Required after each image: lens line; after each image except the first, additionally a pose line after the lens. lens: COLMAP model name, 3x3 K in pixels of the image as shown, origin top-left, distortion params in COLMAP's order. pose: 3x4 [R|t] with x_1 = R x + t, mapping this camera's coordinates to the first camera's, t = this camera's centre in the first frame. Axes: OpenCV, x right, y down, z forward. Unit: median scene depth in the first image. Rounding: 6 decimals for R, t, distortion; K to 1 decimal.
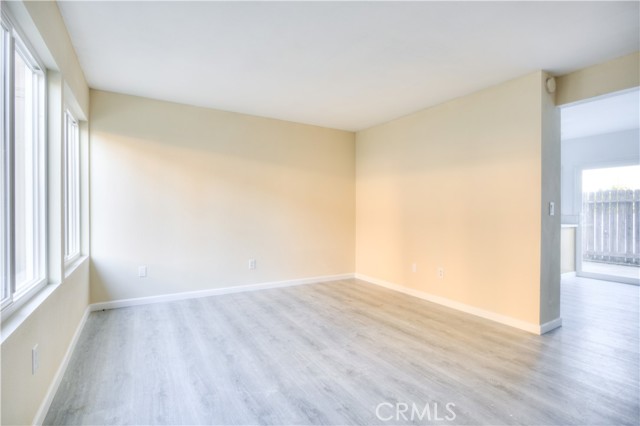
lens RADIAL K [[311.3, 0, 318.4], [0, 311.3, 212.4], [0, 0, 1]] dist [-0.022281, 0.008715]
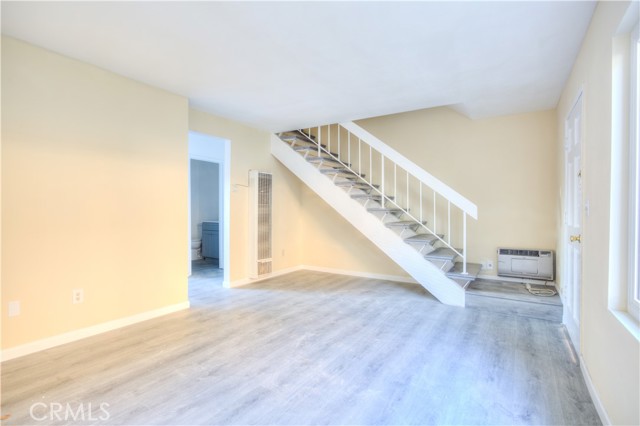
lens RADIAL K [[311.3, 0, 318.4], [0, 311.3, 212.4], [0, 0, 1]] dist [-0.022281, 0.008715]
pose [[-0.450959, -0.011267, 0.892473, -0.776664], [-0.002839, 0.999933, 0.011189, -0.014112], [-0.892540, 0.002512, -0.450961, 1.294963]]
